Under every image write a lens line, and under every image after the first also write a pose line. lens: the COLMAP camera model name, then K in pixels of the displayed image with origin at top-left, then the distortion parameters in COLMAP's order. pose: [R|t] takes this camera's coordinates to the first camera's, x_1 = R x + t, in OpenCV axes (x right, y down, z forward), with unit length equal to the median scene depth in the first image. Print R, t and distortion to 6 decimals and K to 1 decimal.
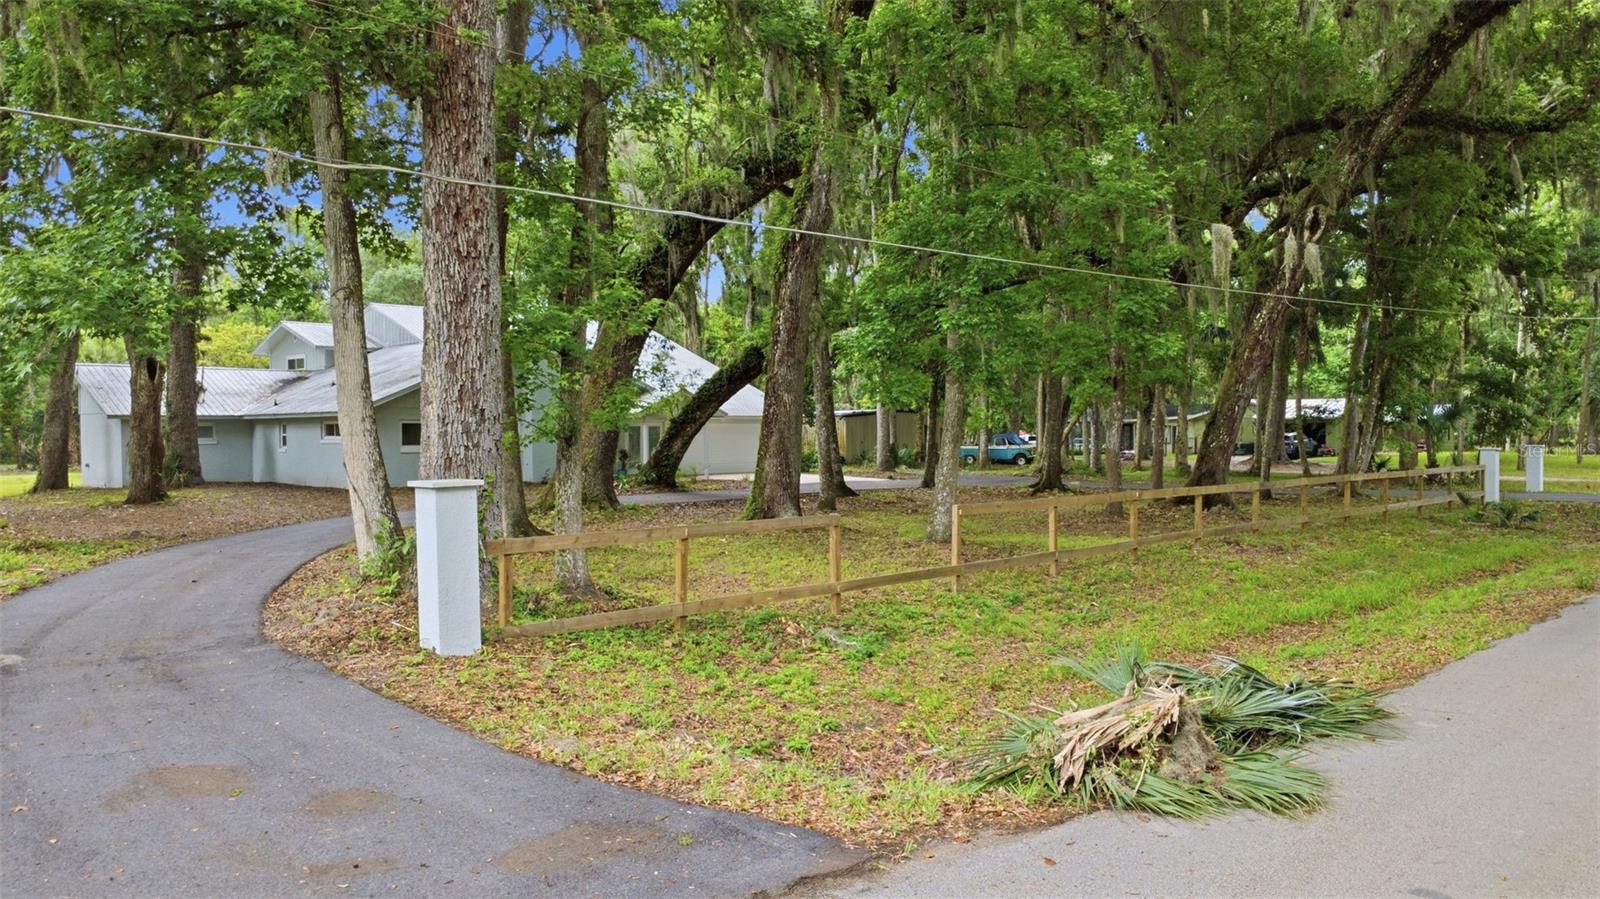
lens RADIAL K [[1184.8, 0, 800.0], [0, 1184.8, 449.5], [0, 0, 1]] dist [-0.001497, -0.001167]
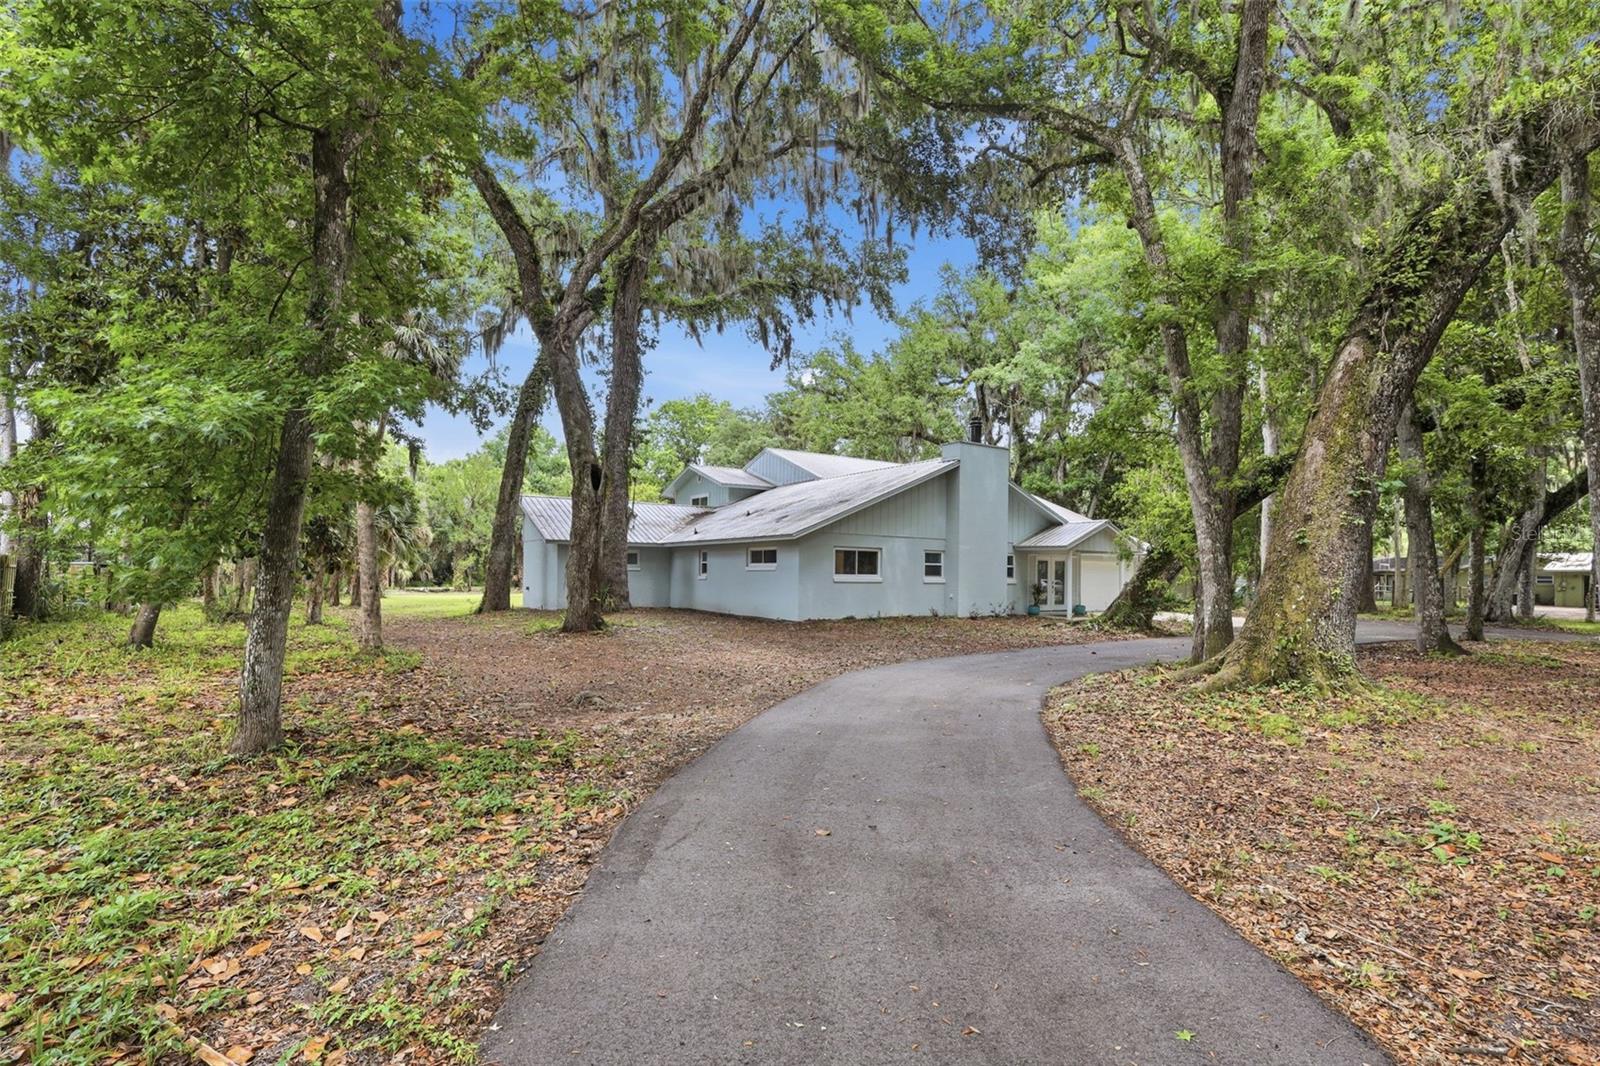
lens RADIAL K [[761.6, 0, 802.2], [0, 761.6, 550.7], [0, 0, 1]] dist [-0.000848, -0.000128]
pose [[0.979720, 0.010372, -0.200102, -0.232806], [-0.019699, 0.998807, -0.044679, 0.005416], [0.199400, 0.047714, 0.978756, 0.394587]]
